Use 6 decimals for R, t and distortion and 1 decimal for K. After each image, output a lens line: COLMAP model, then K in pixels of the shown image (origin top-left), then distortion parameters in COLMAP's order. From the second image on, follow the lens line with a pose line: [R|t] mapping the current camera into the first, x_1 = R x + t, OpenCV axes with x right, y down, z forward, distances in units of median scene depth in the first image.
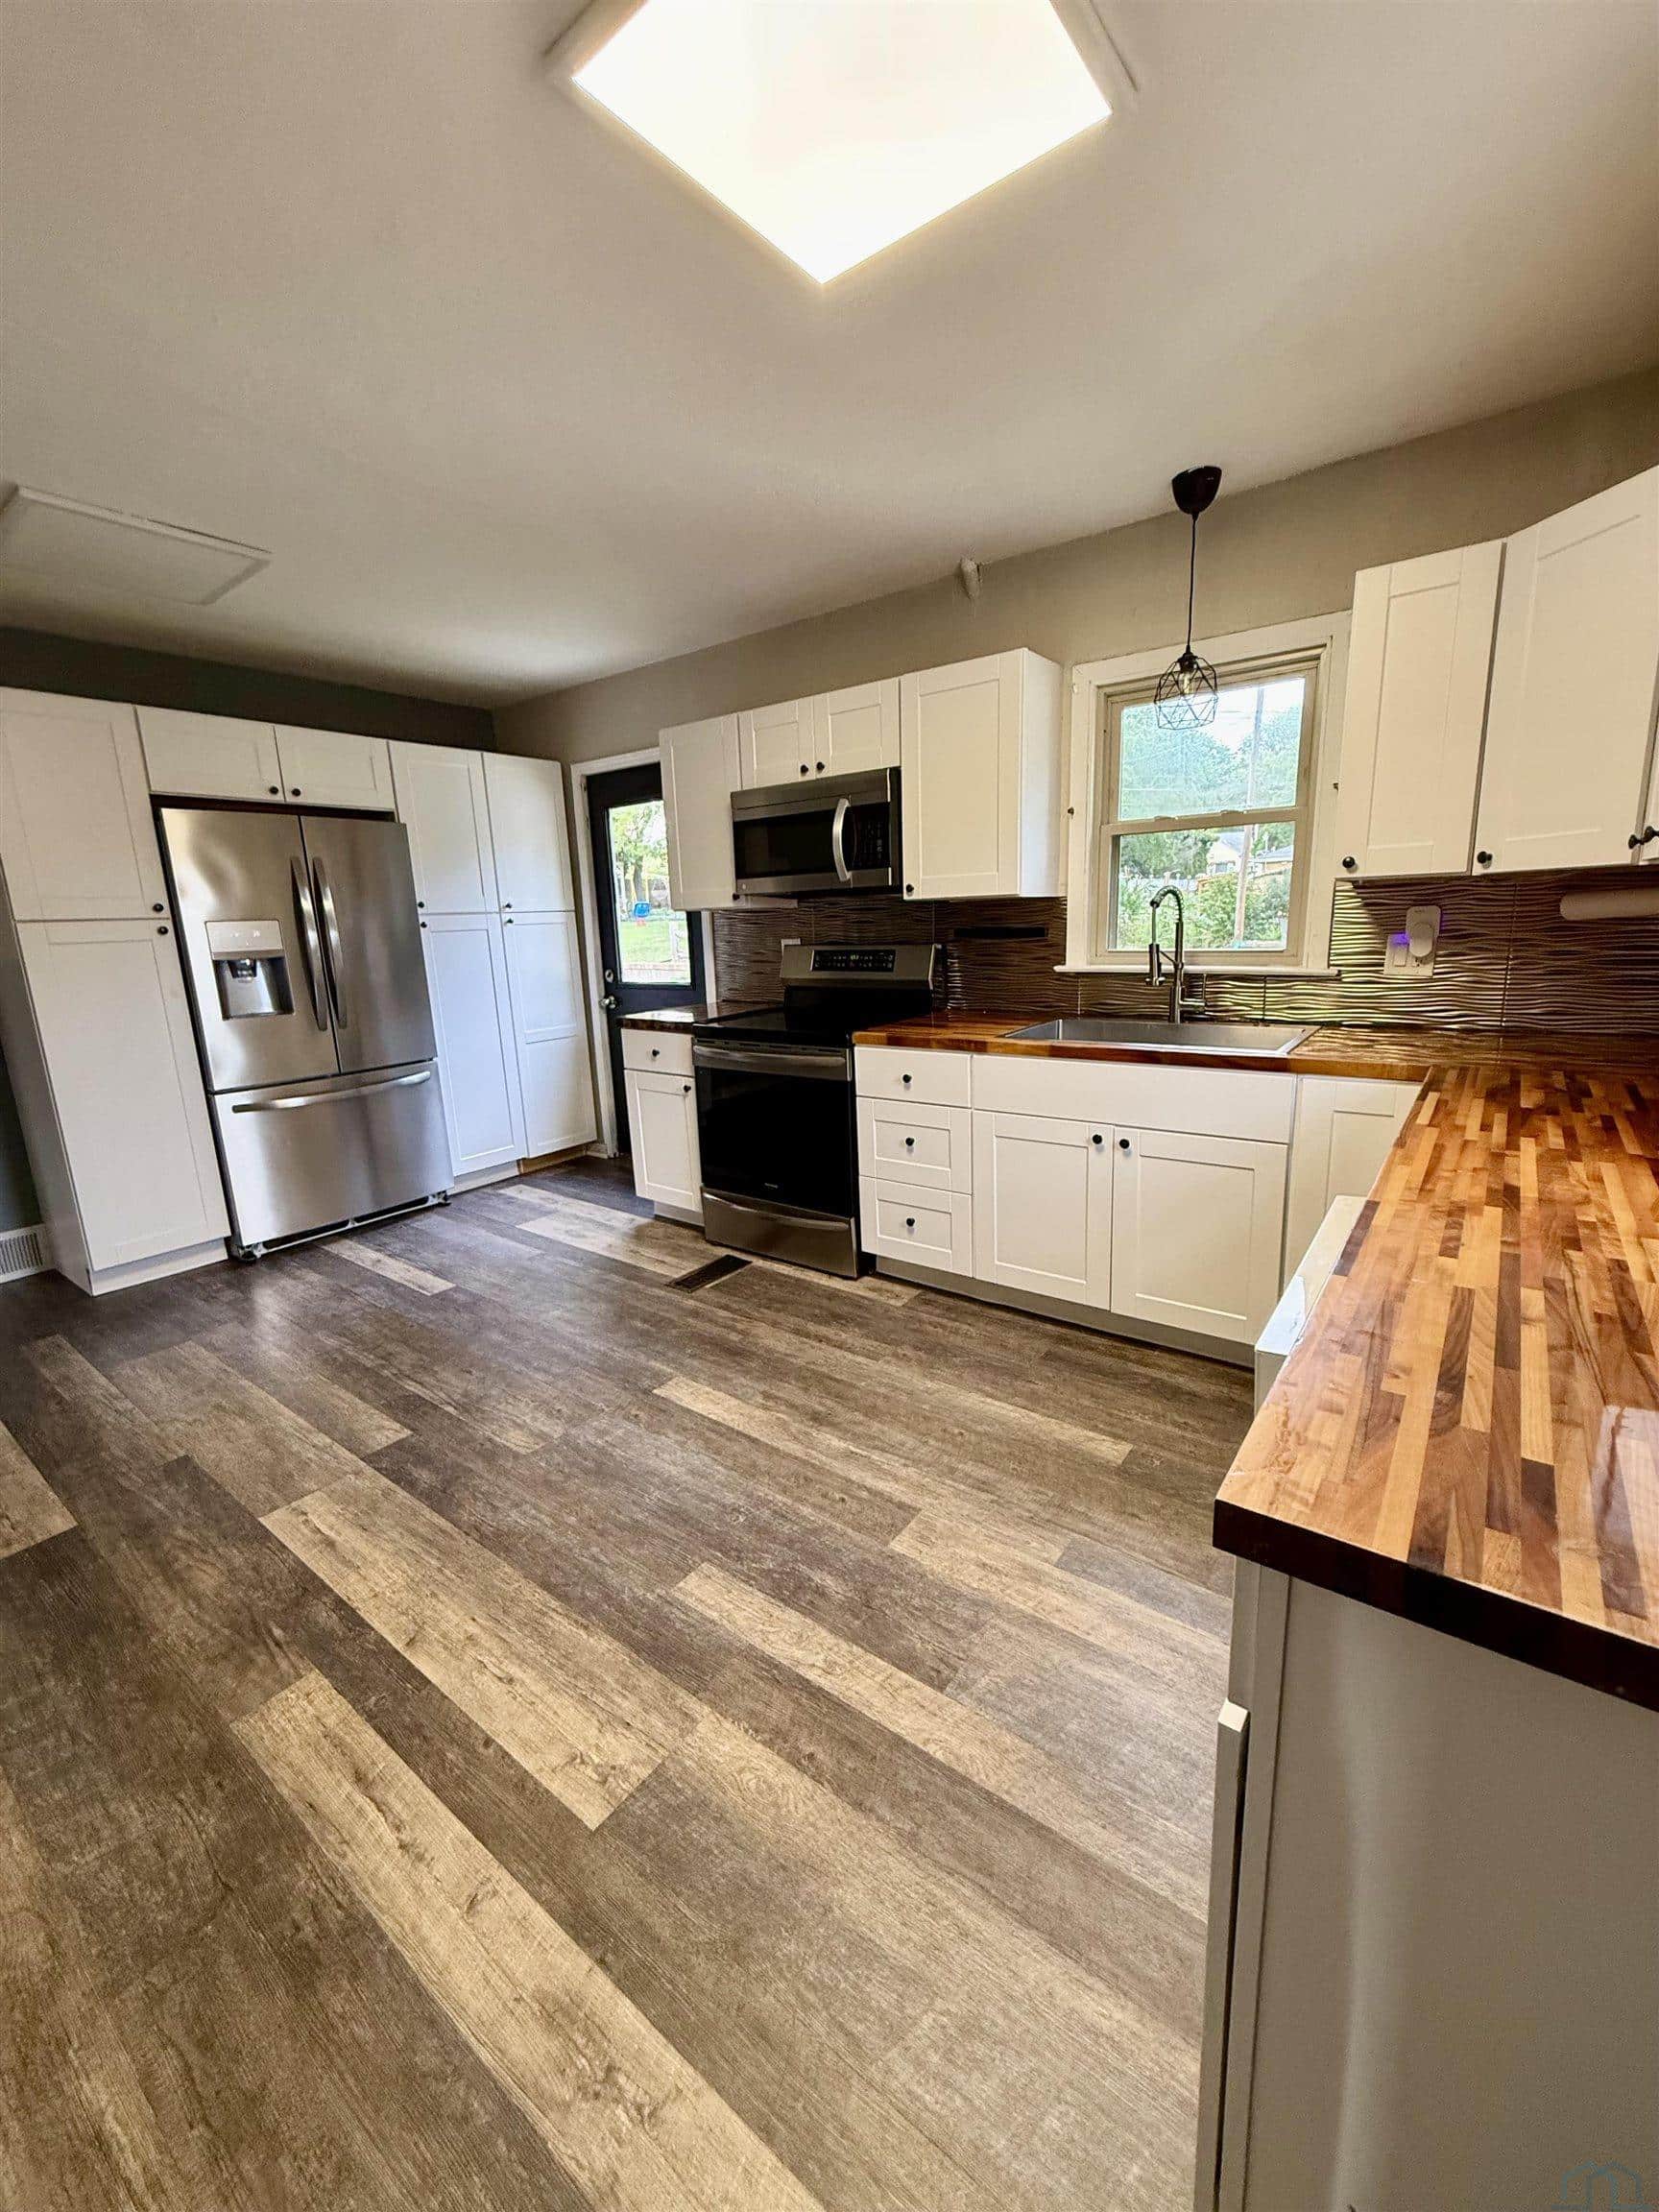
lens RADIAL K [[891.6, 0, 829.8], [0, 891.6, 1101.6], [0, 0, 1]] dist [-0.000295, 0.000328]
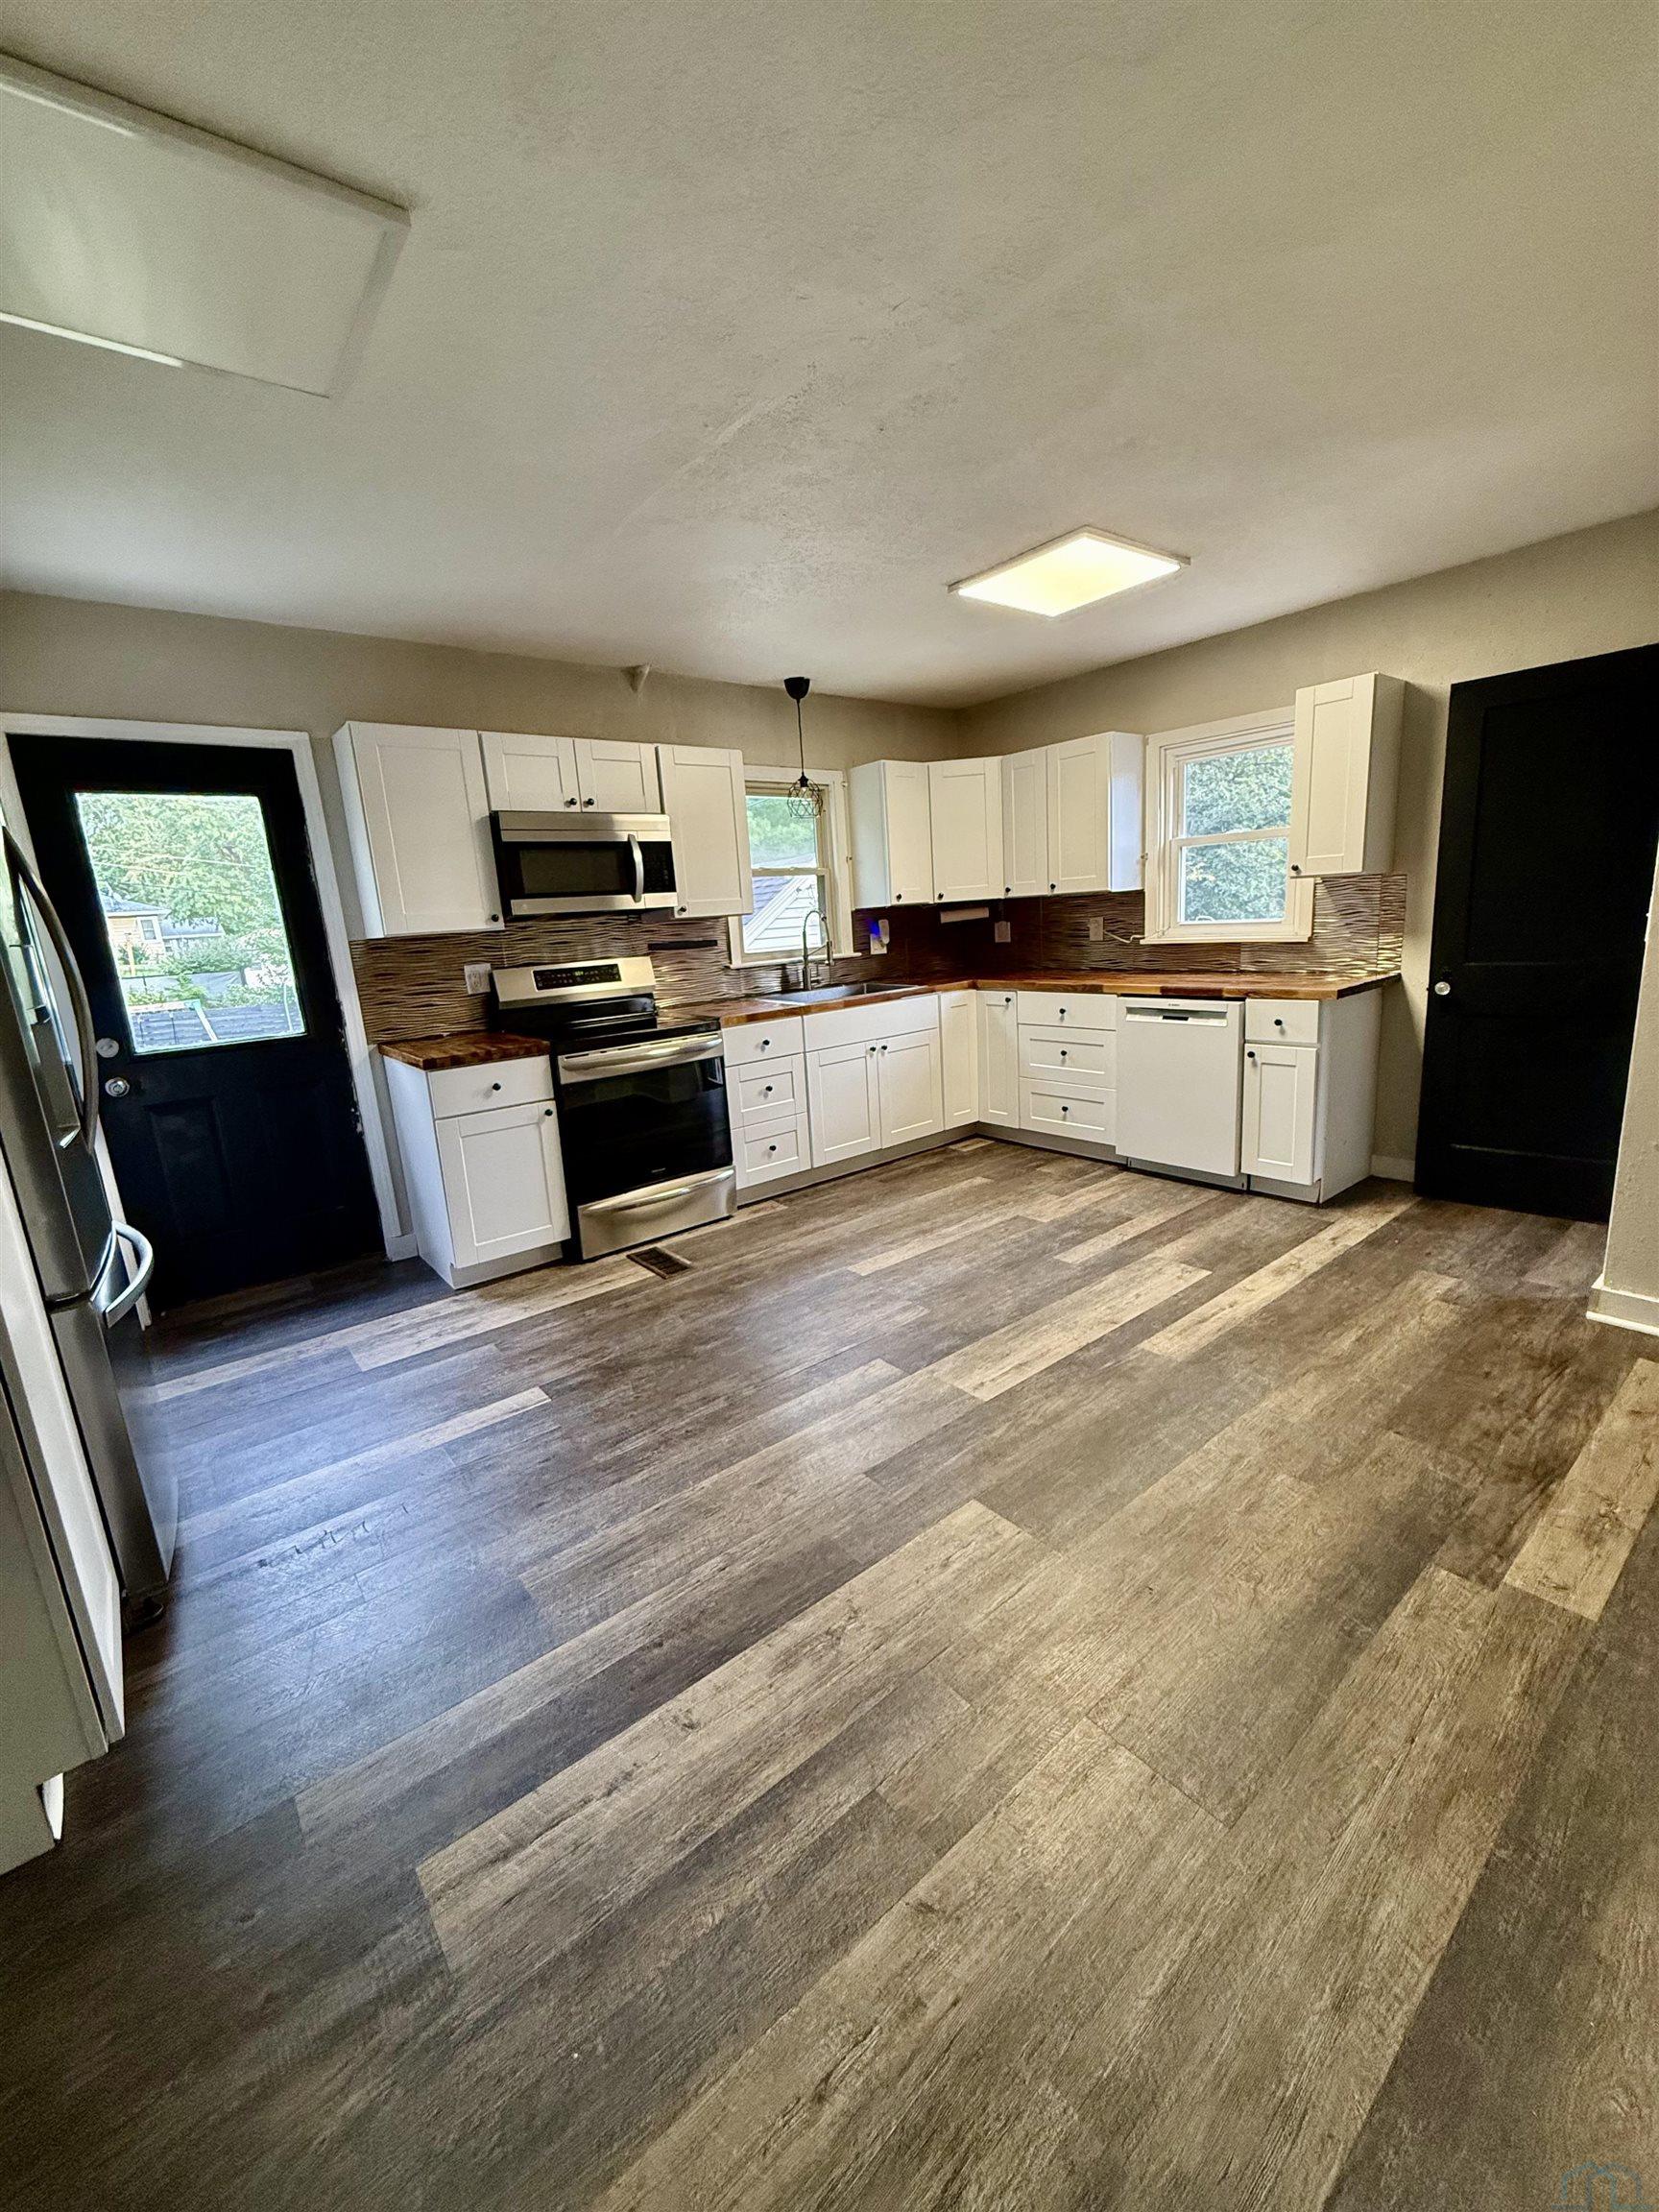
lens RADIAL K [[891.6, 0, 825.7], [0, 891.6, 1108.9], [0, 0, 1]] dist [-0.000295, 0.000328]
pose [[0.235792, -0.189685, 0.953112, -1.425507], [0.251708, 0.959217, 0.128629, -0.094949], [-0.938640, 0.209576, 0.273921, 0.640730]]
